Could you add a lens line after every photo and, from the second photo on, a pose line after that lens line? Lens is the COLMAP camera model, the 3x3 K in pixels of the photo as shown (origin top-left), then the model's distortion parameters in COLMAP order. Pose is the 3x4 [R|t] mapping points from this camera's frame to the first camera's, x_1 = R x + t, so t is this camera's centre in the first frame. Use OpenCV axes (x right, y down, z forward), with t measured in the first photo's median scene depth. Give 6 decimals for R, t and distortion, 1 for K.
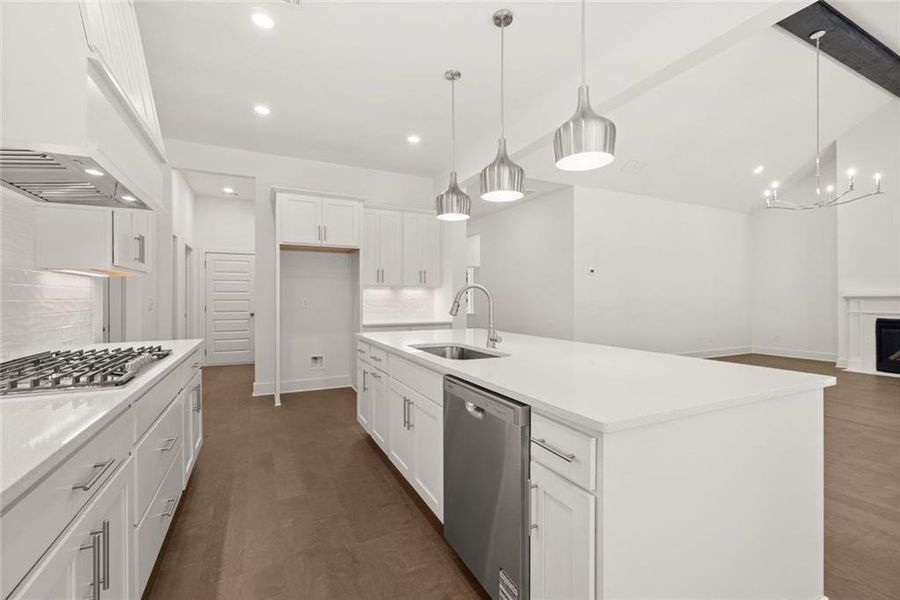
lens RADIAL K [[393.5, 0, 447.2], [0, 393.5, 298.1], [0, 0, 1]] dist [0.002357, 0.000349]
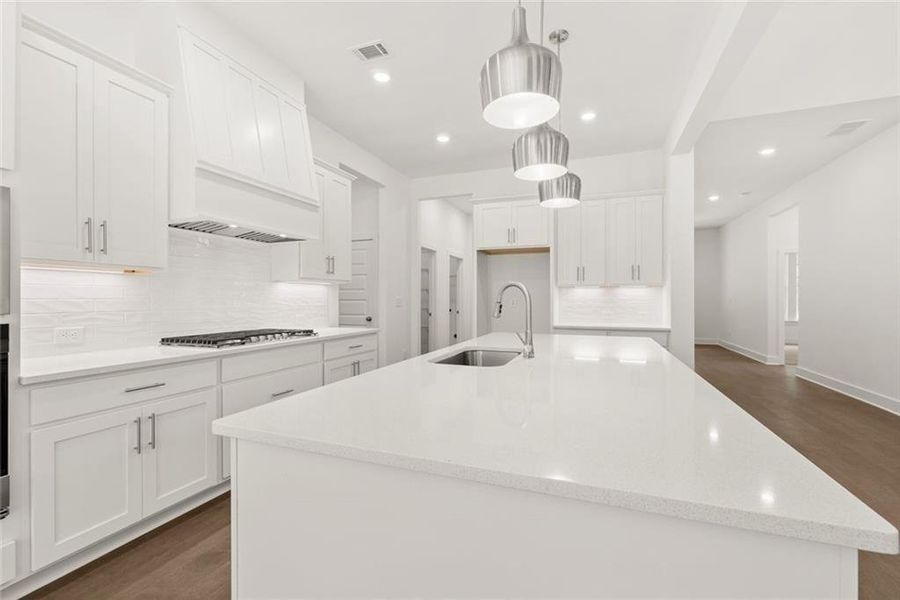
lens RADIAL K [[393.5, 0, 446.8], [0, 393.5, 297.9], [0, 0, 1]] dist [0.002357, 0.000349]
pose [[0.683291, -0.000530, -0.730146, 0.323476], [-0.000806, 0.999999, -0.001480, 0.001041], [0.730145, 0.001600, 0.683290, 0.165316]]
